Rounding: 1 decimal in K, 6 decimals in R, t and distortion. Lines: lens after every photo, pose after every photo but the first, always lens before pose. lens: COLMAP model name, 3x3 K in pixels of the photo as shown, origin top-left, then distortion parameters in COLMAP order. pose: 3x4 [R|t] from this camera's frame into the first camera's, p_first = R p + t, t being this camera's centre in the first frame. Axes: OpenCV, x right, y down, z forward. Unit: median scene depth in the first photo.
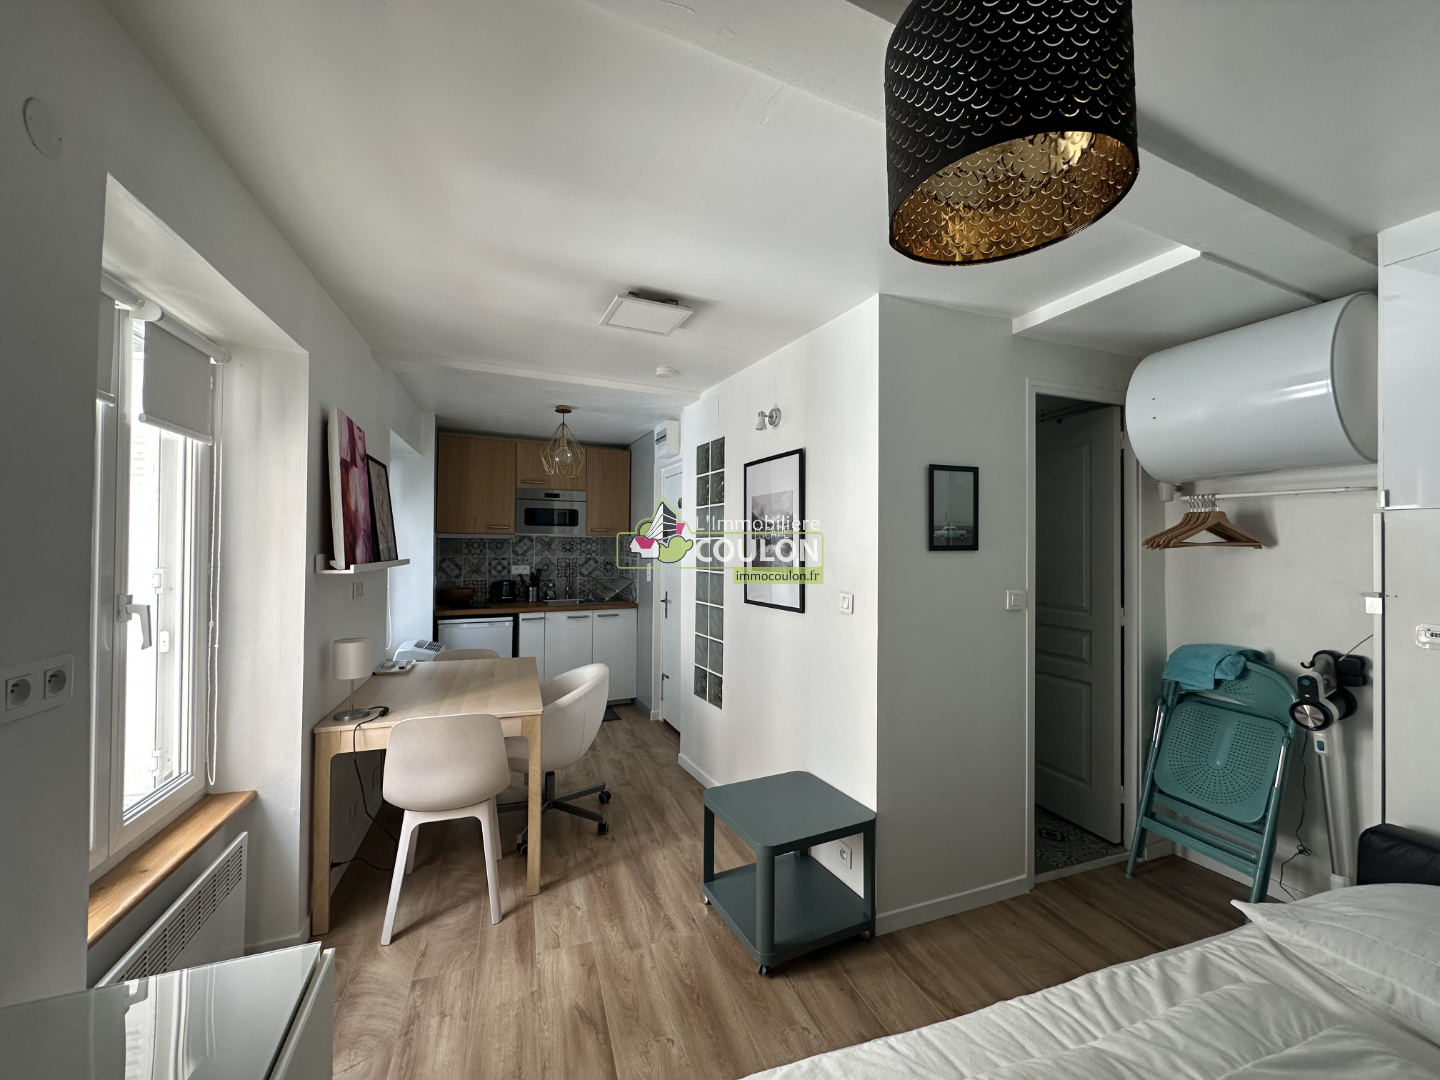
lens RADIAL K [[575.0, 0, 720.0], [0, 575.0, 540.0], [0, 0, 1]] dist [0.000099, 0.000097]
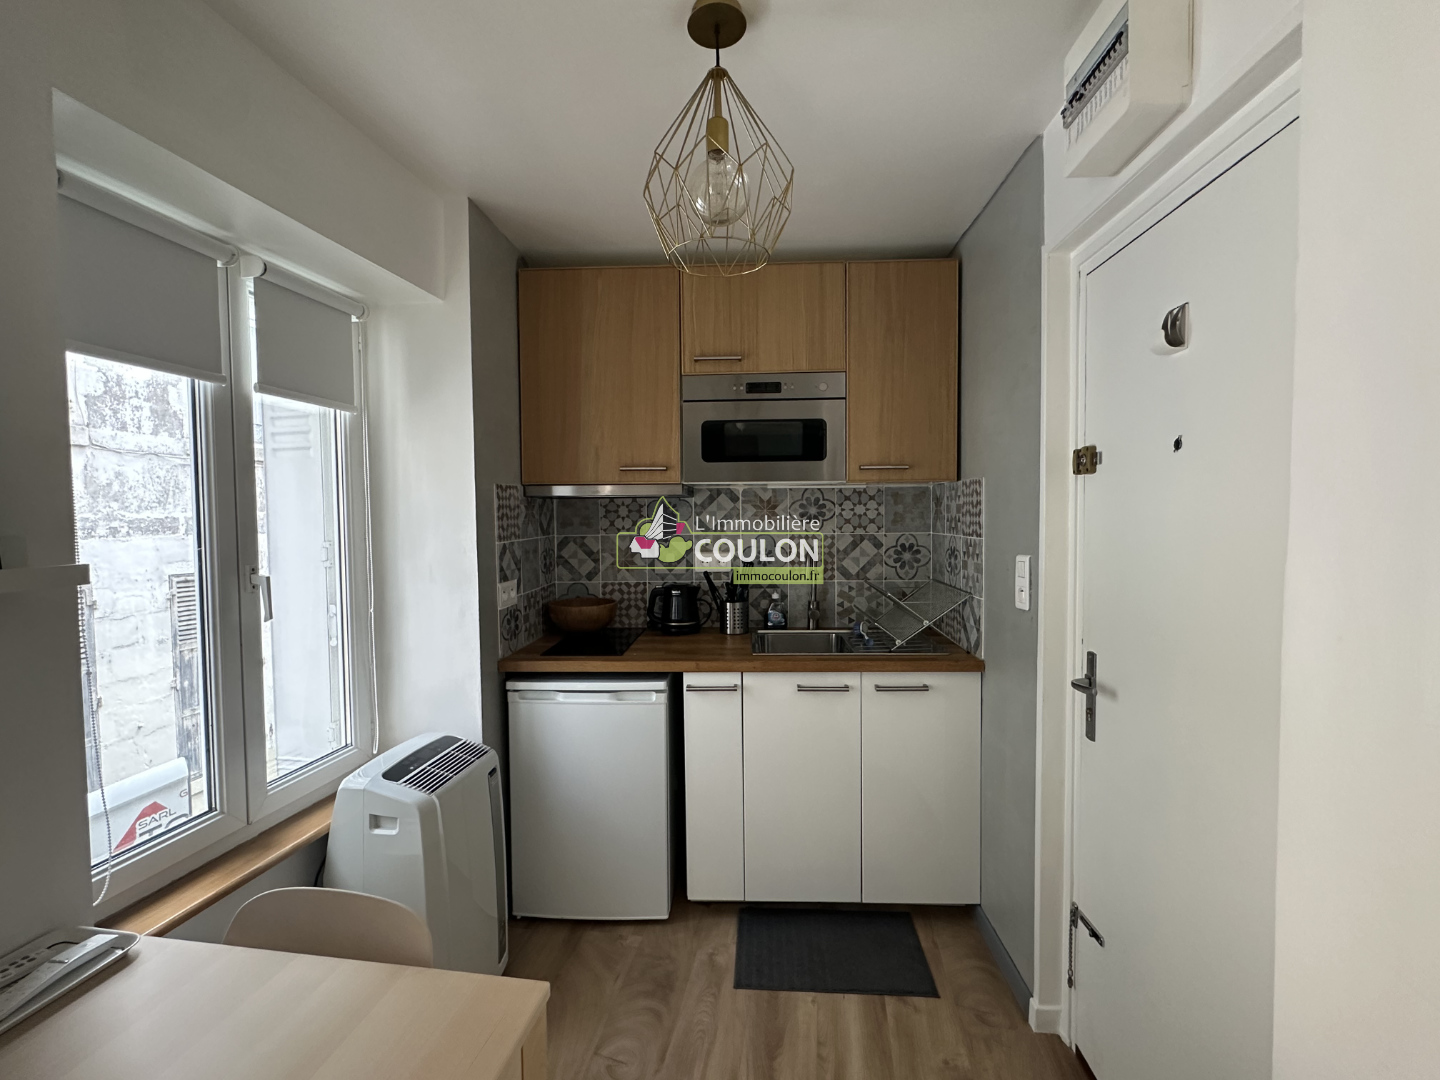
lens RADIAL K [[663.4, 0, 720.0], [0, 663.4, 540.0], [0, 0, 1]] dist [-0.000706, 0.000007]
pose [[0.882368, 0.002884, -0.470551, -0.185341], [0.022182, 0.998615, 0.047716, 0.017723], [0.470037, -0.052541, 0.881082, 1.102659]]
